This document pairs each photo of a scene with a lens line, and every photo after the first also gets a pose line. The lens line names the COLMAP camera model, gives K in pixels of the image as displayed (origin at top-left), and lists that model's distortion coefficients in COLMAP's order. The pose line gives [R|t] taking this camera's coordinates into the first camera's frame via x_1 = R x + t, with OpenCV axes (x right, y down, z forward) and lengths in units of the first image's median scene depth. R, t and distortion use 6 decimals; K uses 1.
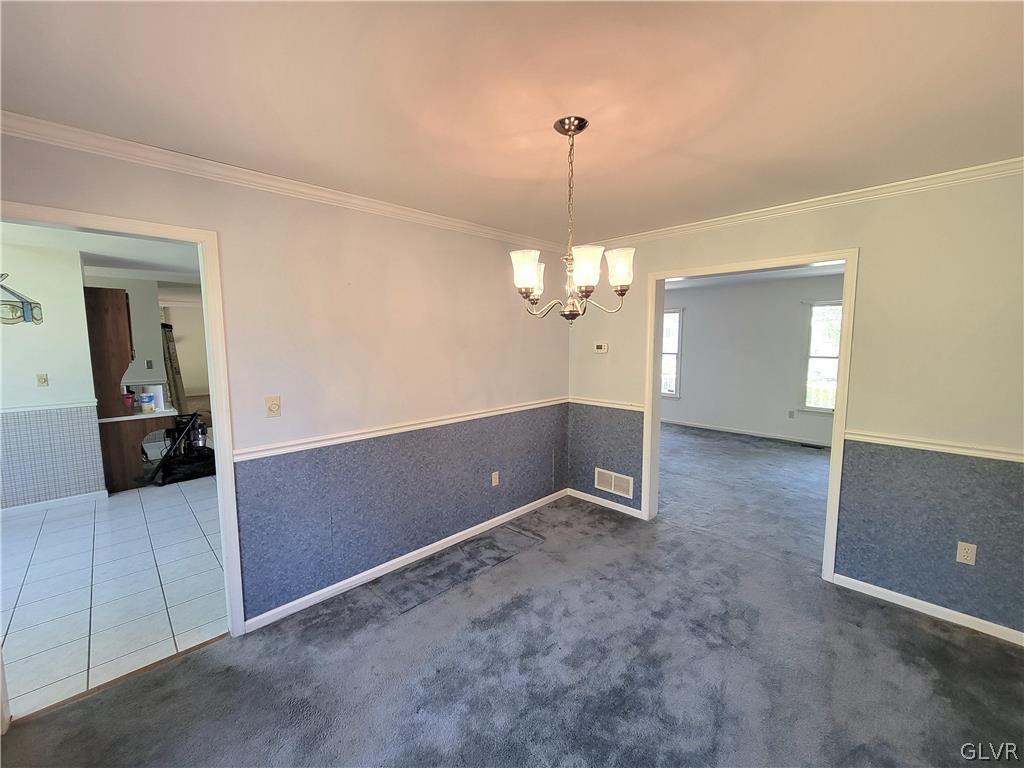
lens RADIAL K [[417.6, 0, 509.7], [0, 417.6, 376.2], [0, 0, 1]] dist [0.000143, -0.000065]
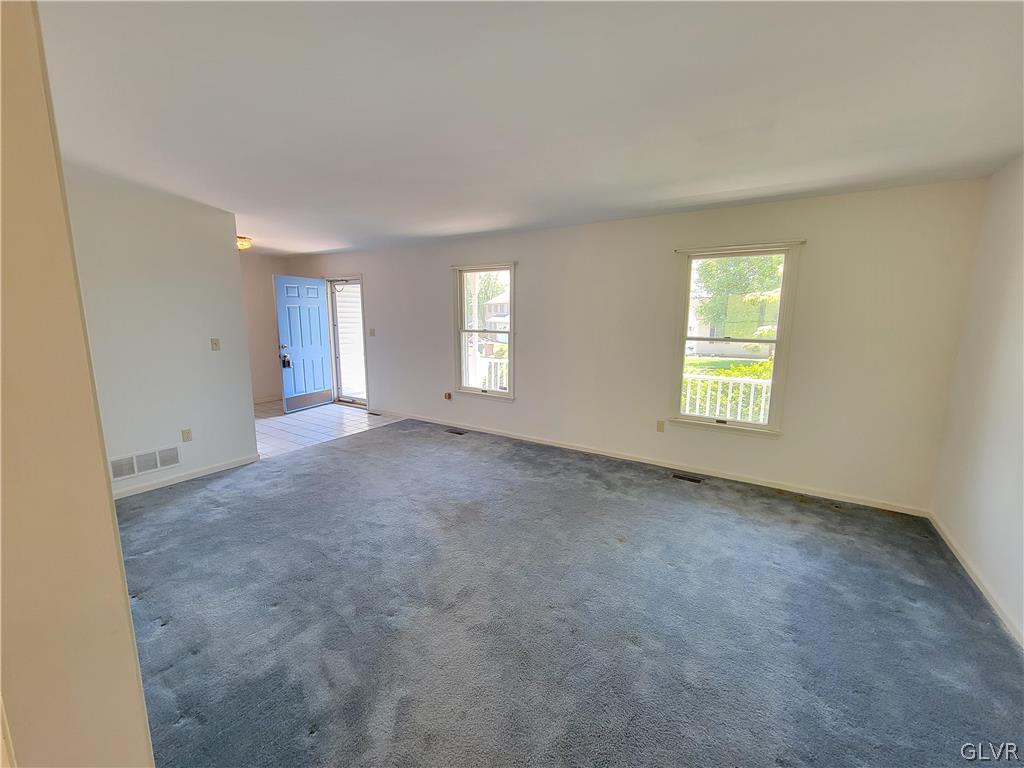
lens RADIAL K [[417.2, 0, 516.7], [0, 417.2, 377.4], [0, 0, 1]] dist [-0.001636, -0.000007]
pose [[0.970988, -0.029725, 0.237273, 0.308220], [0.016411, 0.998188, 0.057891, -0.025392], [-0.238564, -0.052317, 0.969716, 0.432752]]
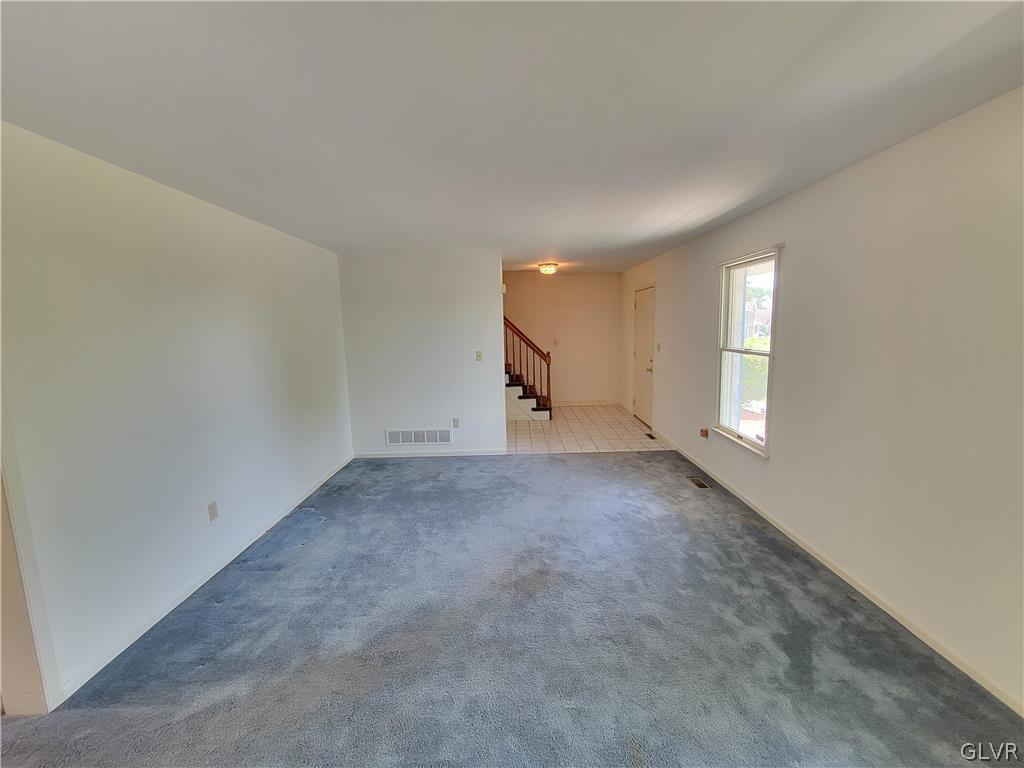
lens RADIAL K [[417.2, 0, 516.7], [0, 417.2, 377.4], [0, 0, 1]] dist [-0.001636, -0.000007]
pose [[0.718561, 0.070785, -0.691852, 0.618472], [-0.039785, 0.997362, 0.060722, -0.056372], [0.694325, -0.016107, 0.719482, 0.622365]]
